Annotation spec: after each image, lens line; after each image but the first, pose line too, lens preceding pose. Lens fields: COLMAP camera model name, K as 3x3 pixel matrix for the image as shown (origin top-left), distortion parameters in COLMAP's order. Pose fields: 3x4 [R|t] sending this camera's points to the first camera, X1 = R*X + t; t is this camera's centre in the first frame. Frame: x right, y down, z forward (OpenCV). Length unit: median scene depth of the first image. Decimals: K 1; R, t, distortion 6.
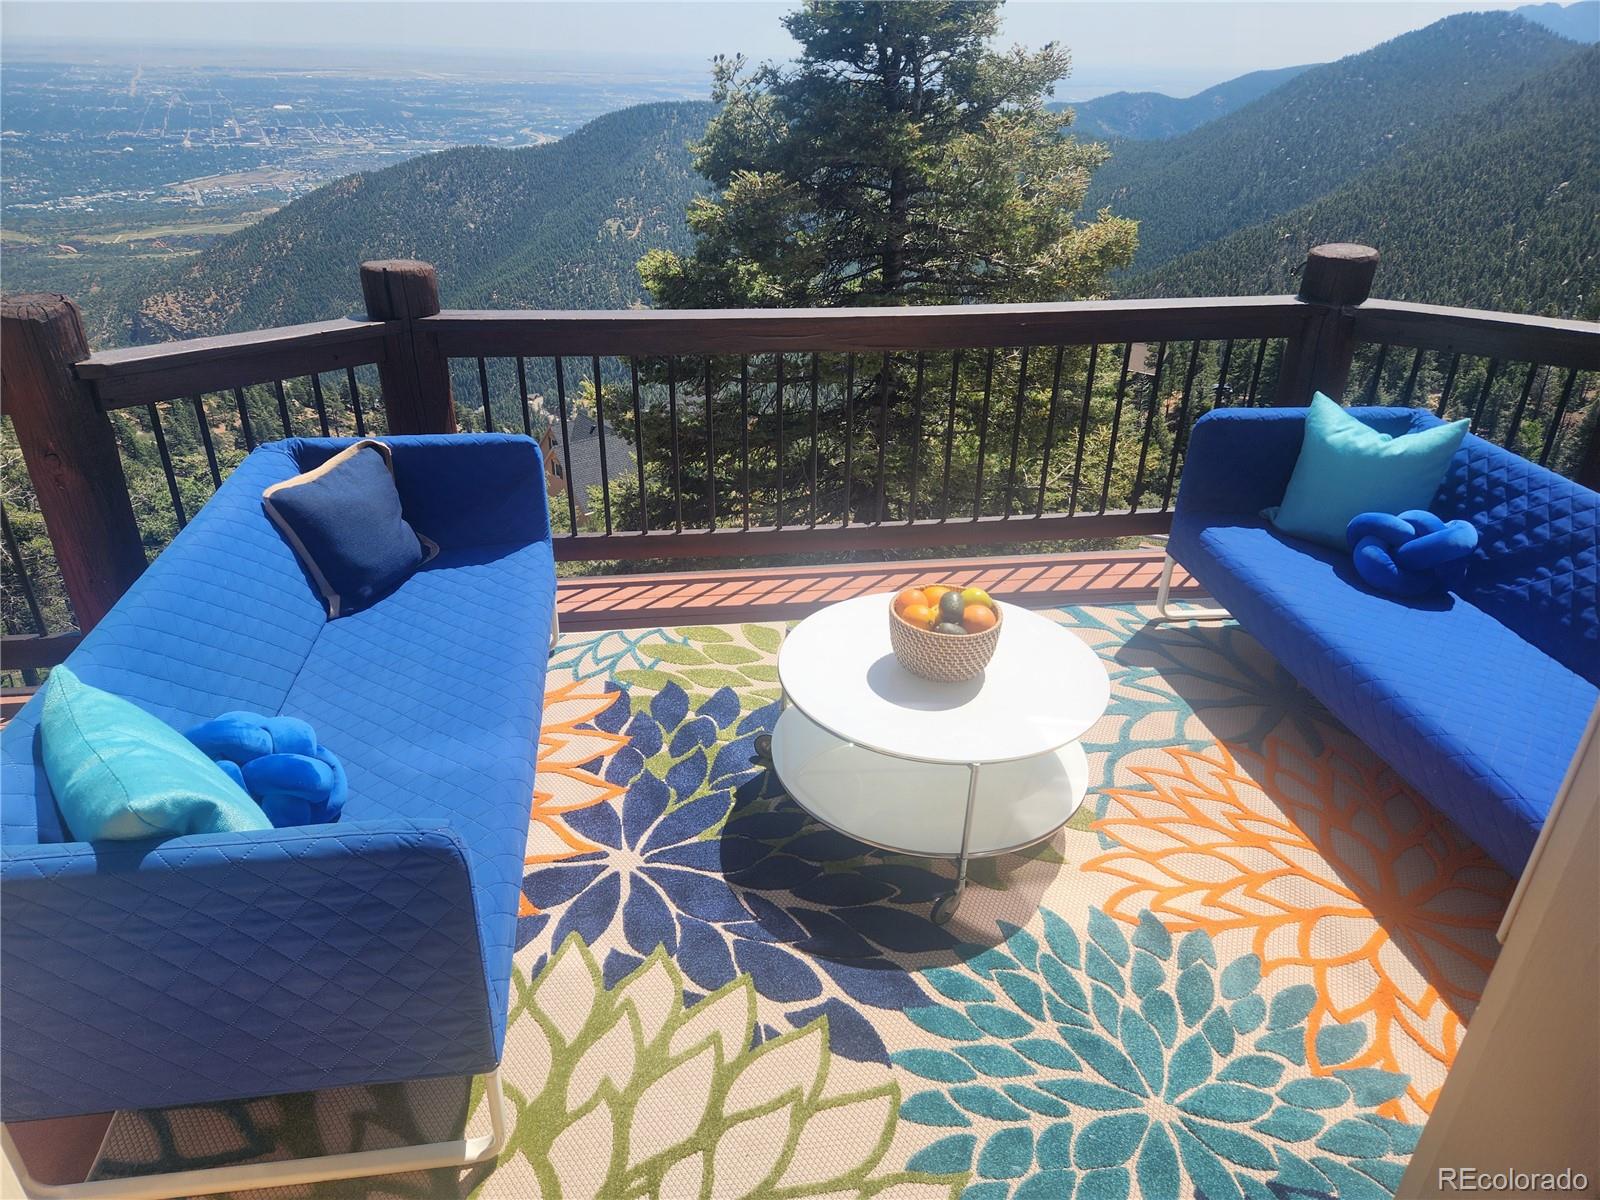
lens RADIAL K [[1098.5, 0, 803.6], [0, 1098.5, 623.5], [0, 0, 1]] dist [-0.002528, -0.000576]
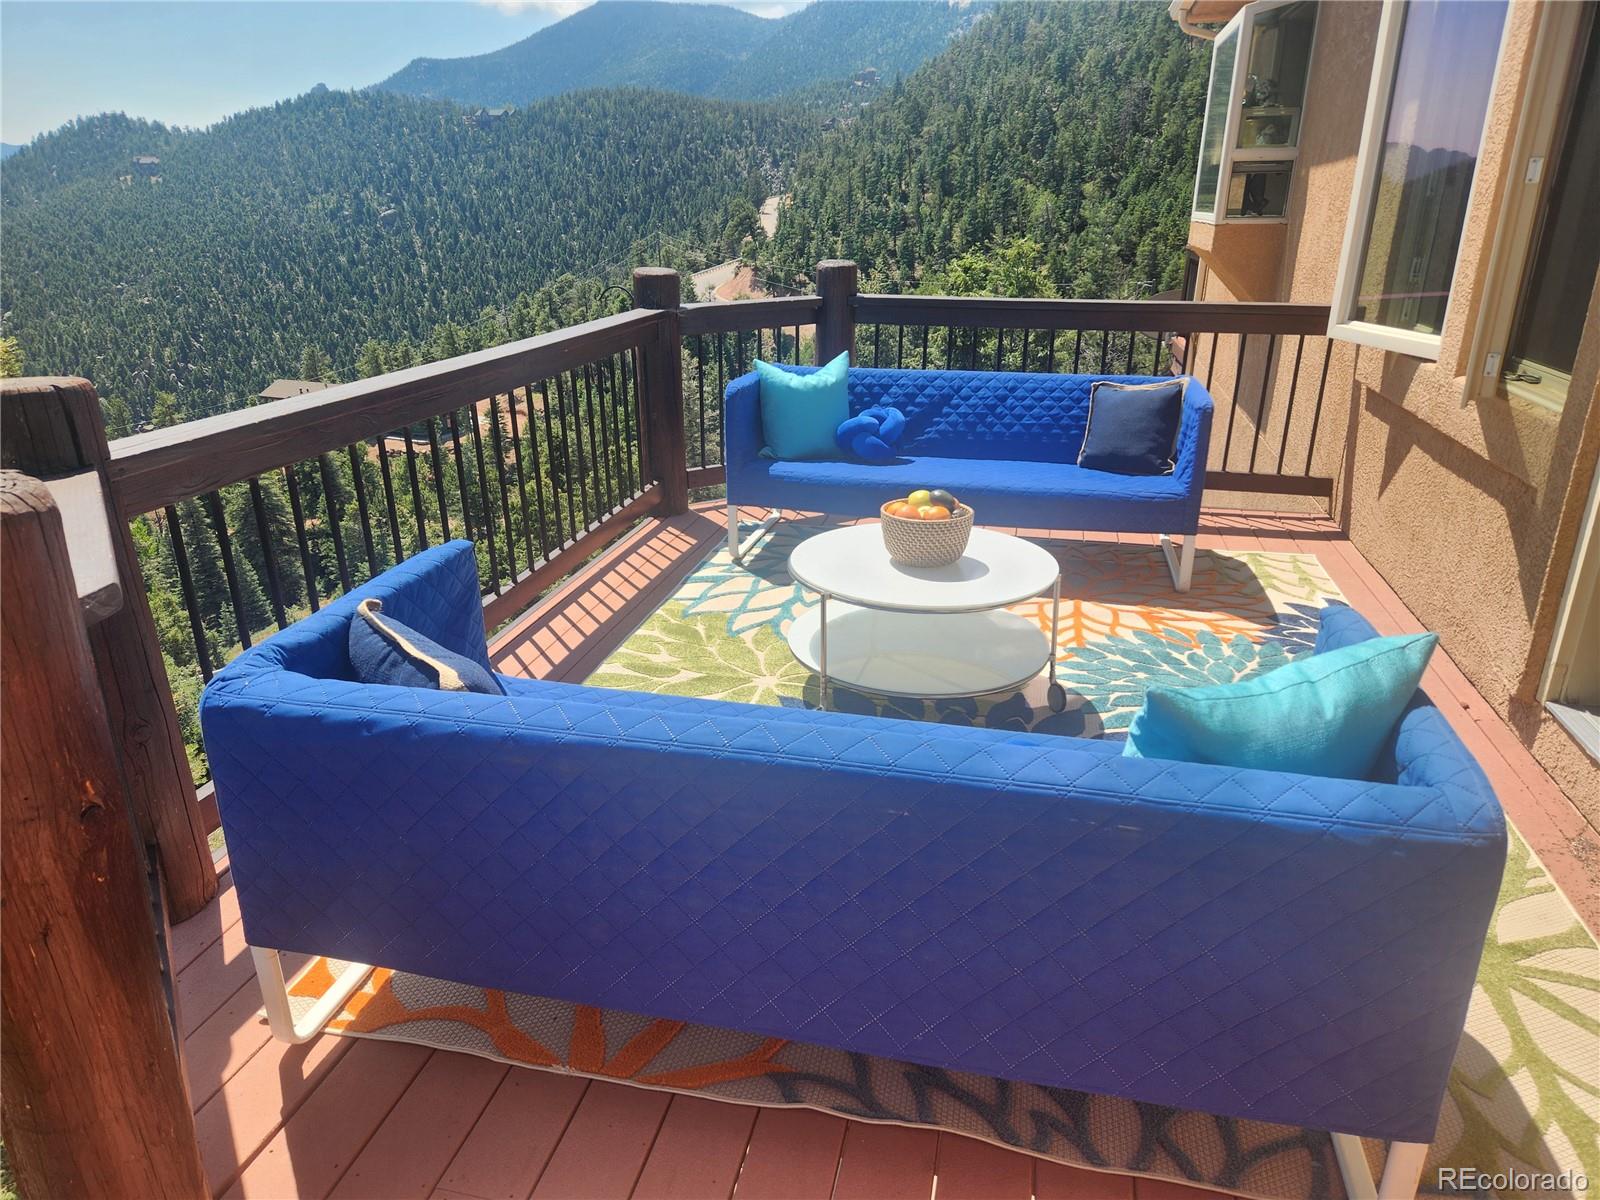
lens RADIAL K [[1061.5, 0, 795.6], [0, 1061.5, 593.8], [0, 0, 1]] dist [0.078679, -0.066057]
pose [[0.347747, -0.332415, 0.876683, -0.908771], [0.442631, 0.882487, 0.159041, -0.167250], [-0.826529, 0.332741, 0.454019, 0.531639]]
